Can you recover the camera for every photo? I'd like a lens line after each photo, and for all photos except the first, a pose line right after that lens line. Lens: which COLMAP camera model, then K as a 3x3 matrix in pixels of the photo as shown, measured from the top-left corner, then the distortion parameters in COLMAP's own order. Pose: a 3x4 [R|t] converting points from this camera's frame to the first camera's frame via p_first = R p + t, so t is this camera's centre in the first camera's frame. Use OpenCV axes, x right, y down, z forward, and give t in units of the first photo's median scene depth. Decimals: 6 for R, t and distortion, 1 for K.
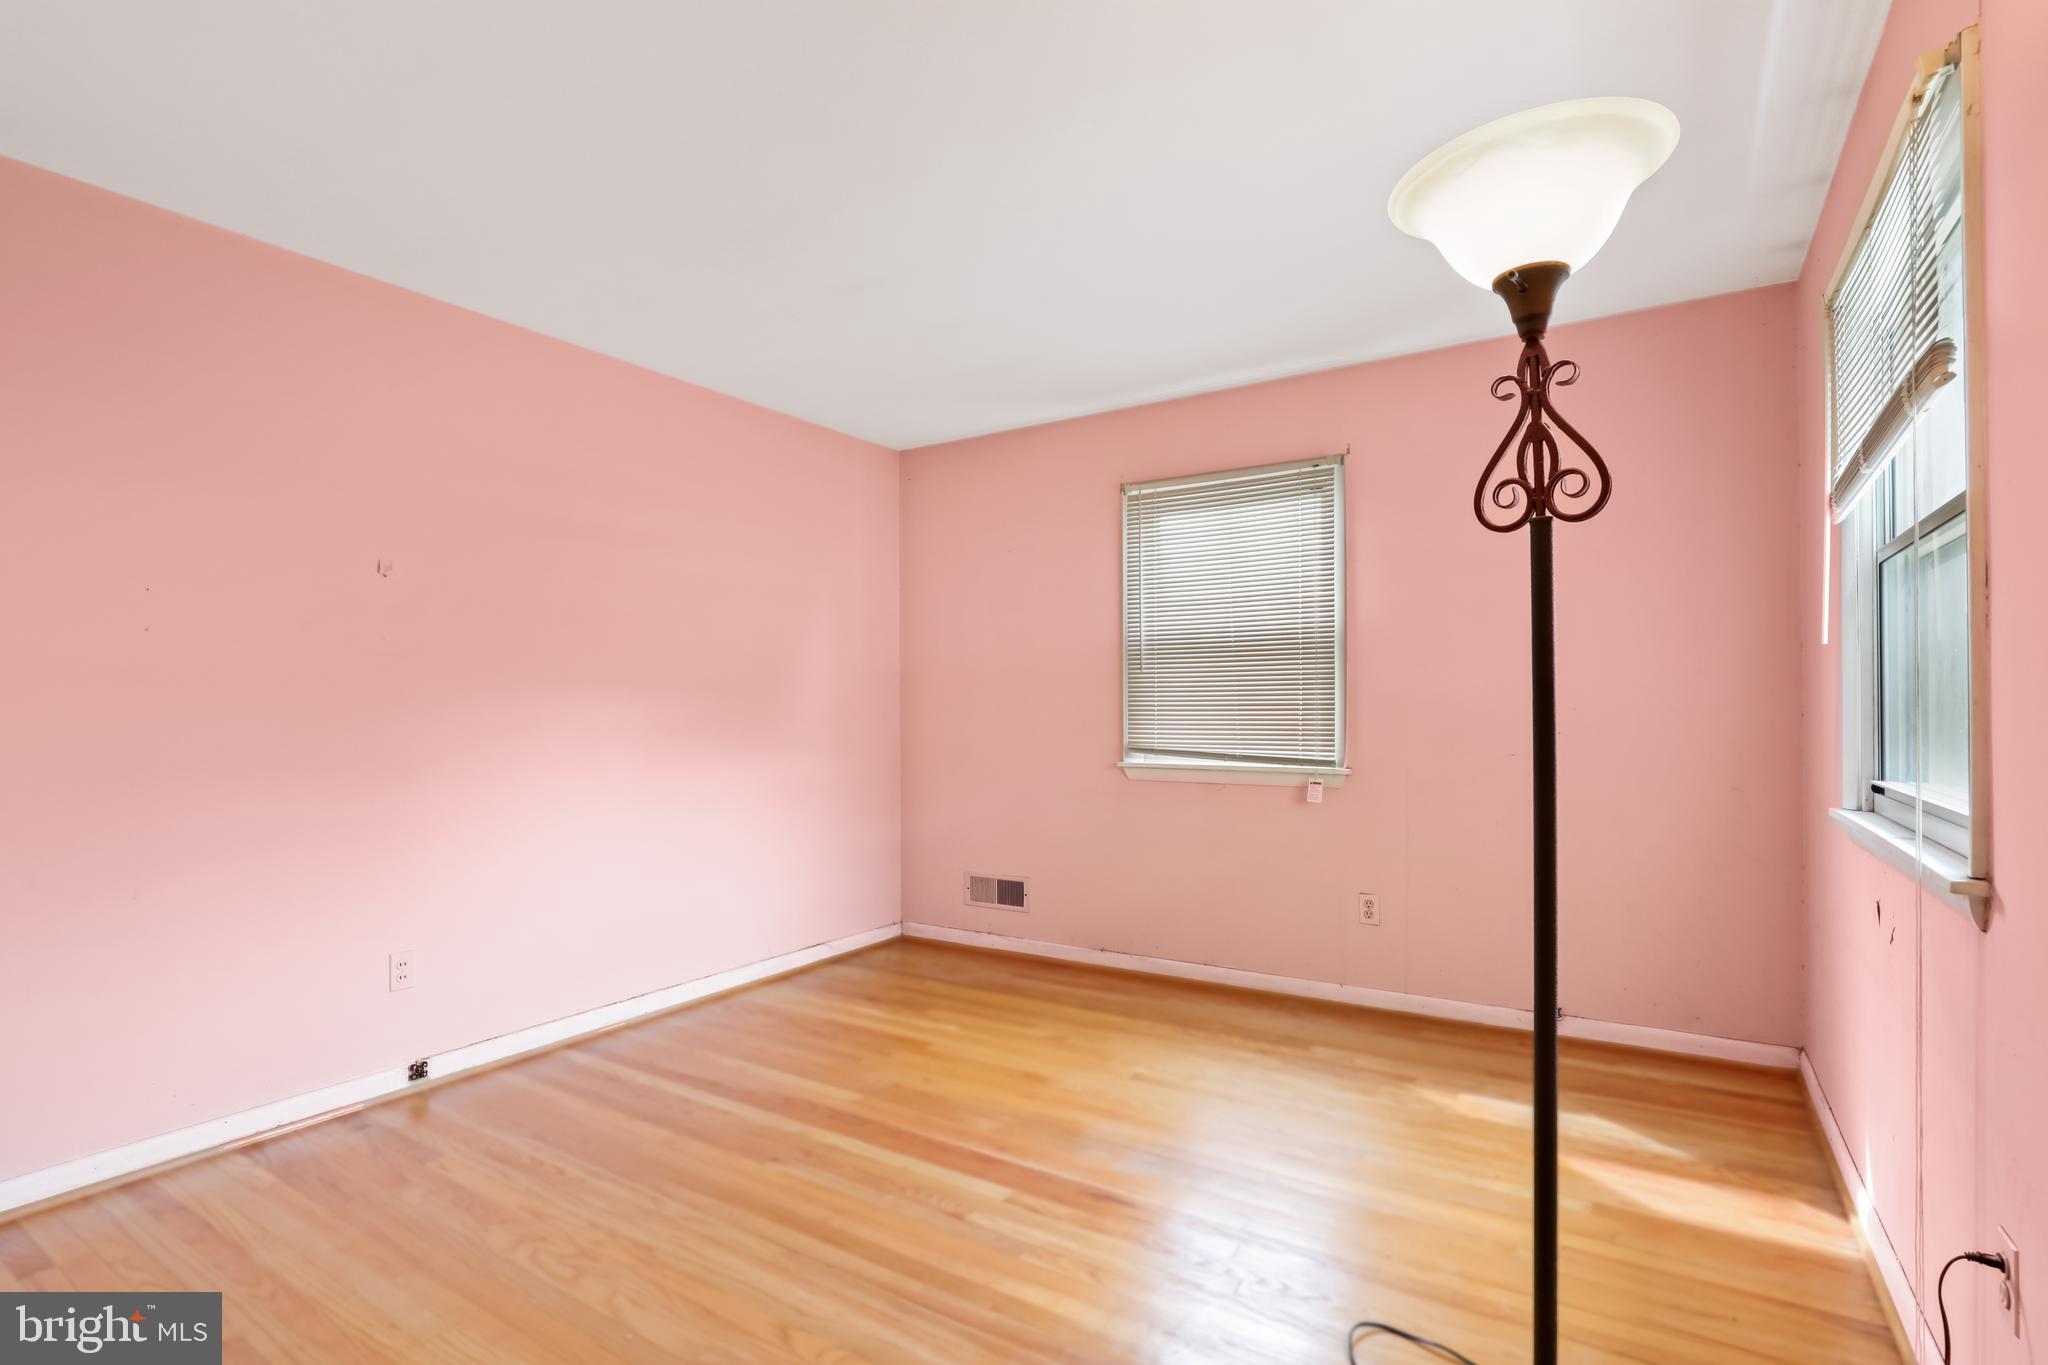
lens RADIAL K [[963.6, 0, 1015.1], [0, 963.6, 699.2], [0, 0, 1]] dist [-0.016372, 0.002484]
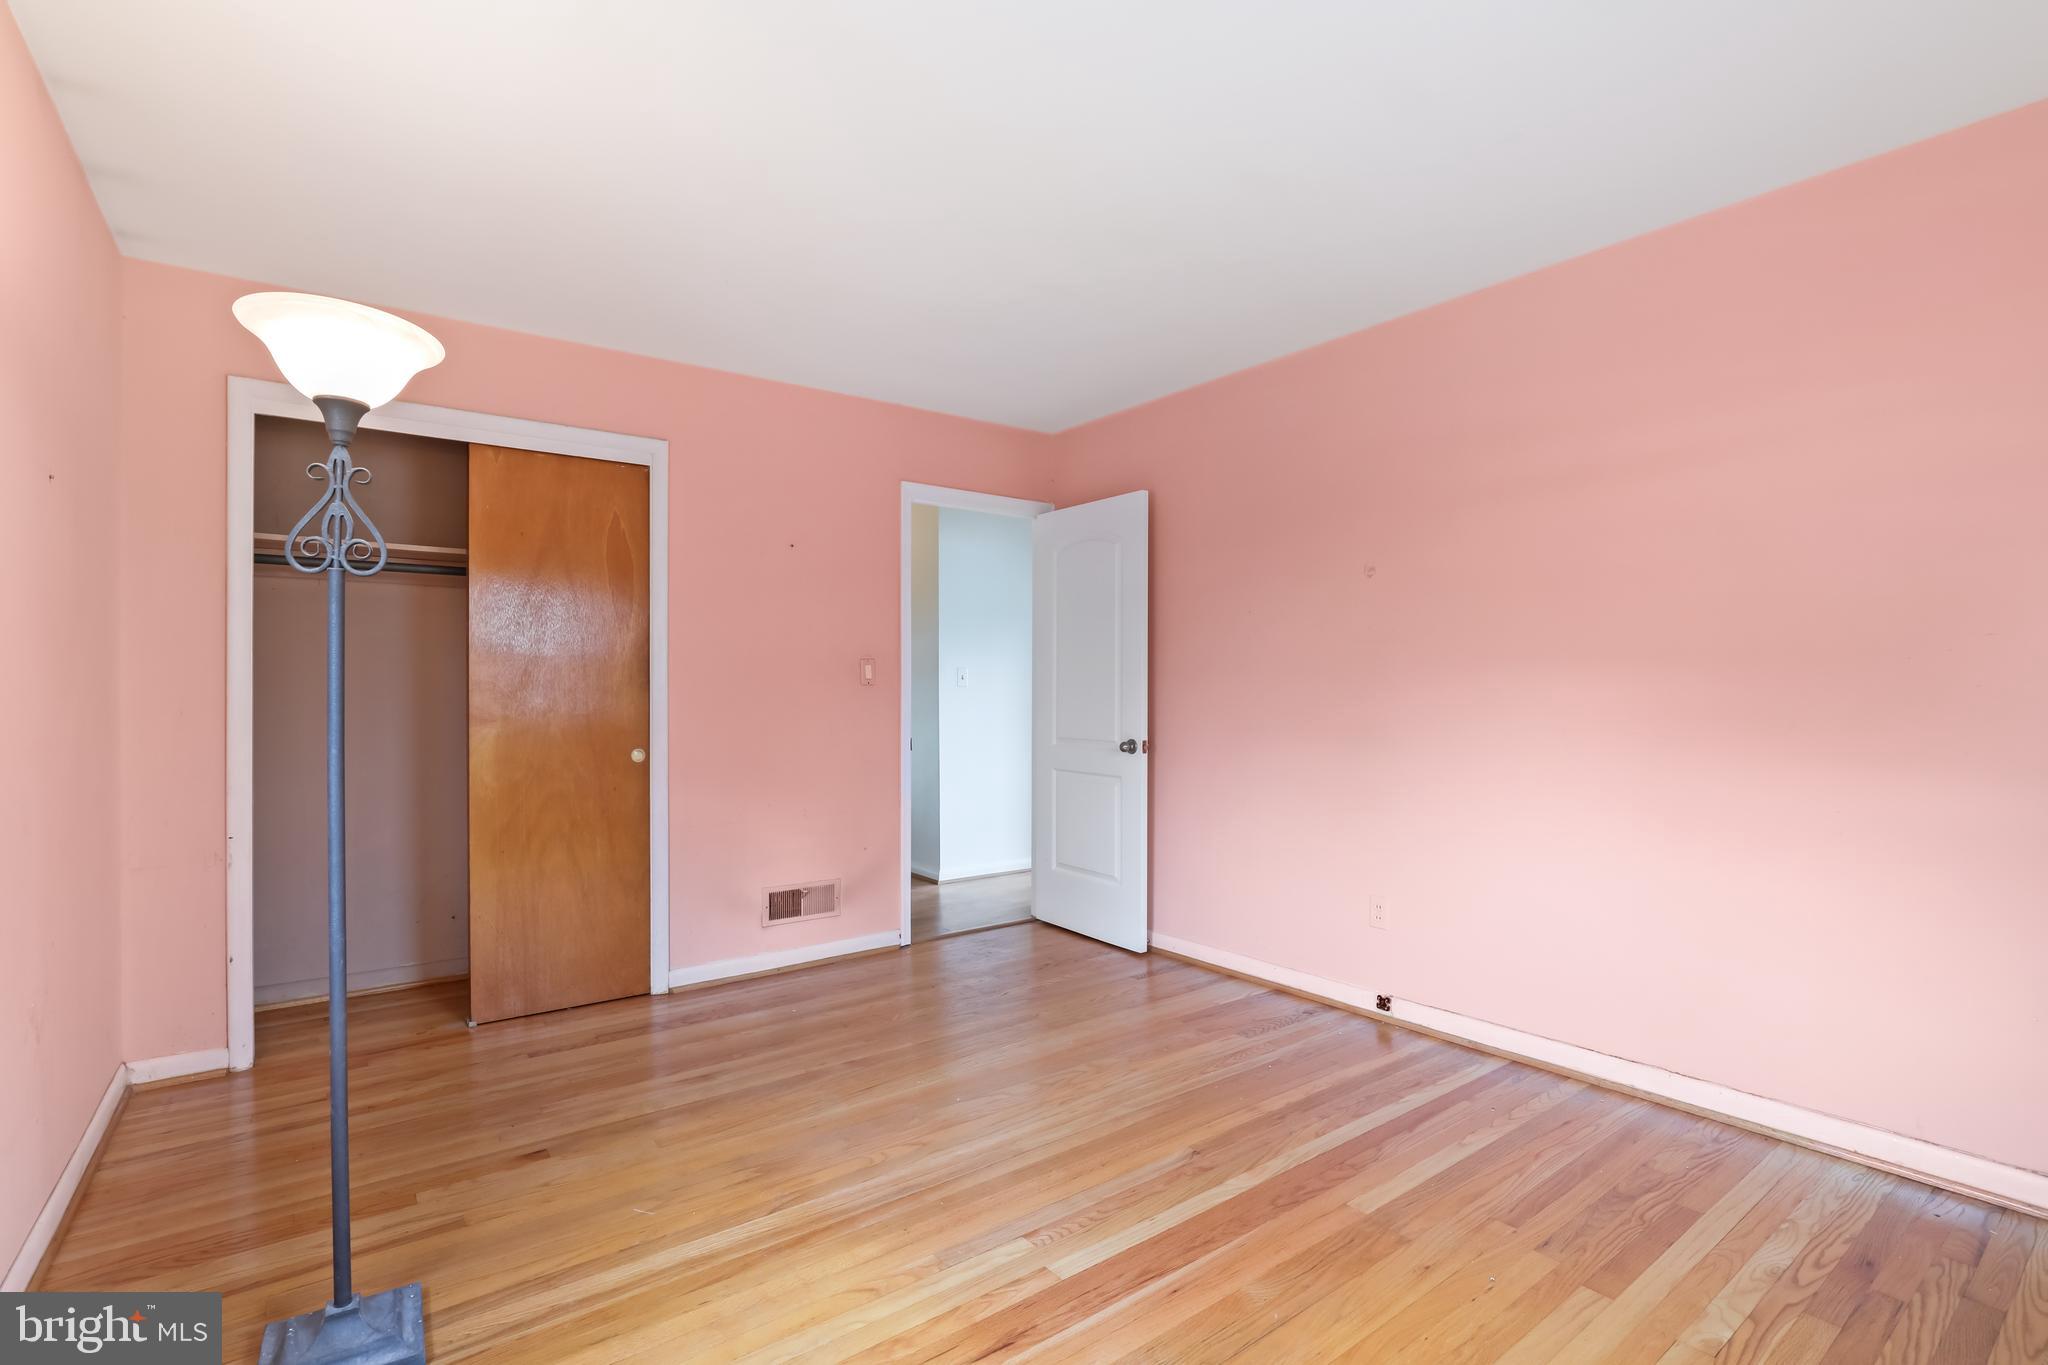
lens RADIAL K [[963.6, 0, 1014.6], [0, 963.6, 680.0], [0, 0, 1]] dist [-0.016372, 0.002484]
pose [[-0.338271, 0.003050, -0.941044, 0.692541], [0.016009, 0.999869, -0.002514, -0.008940], [0.940913, -0.015915, -0.338275, 1.083548]]
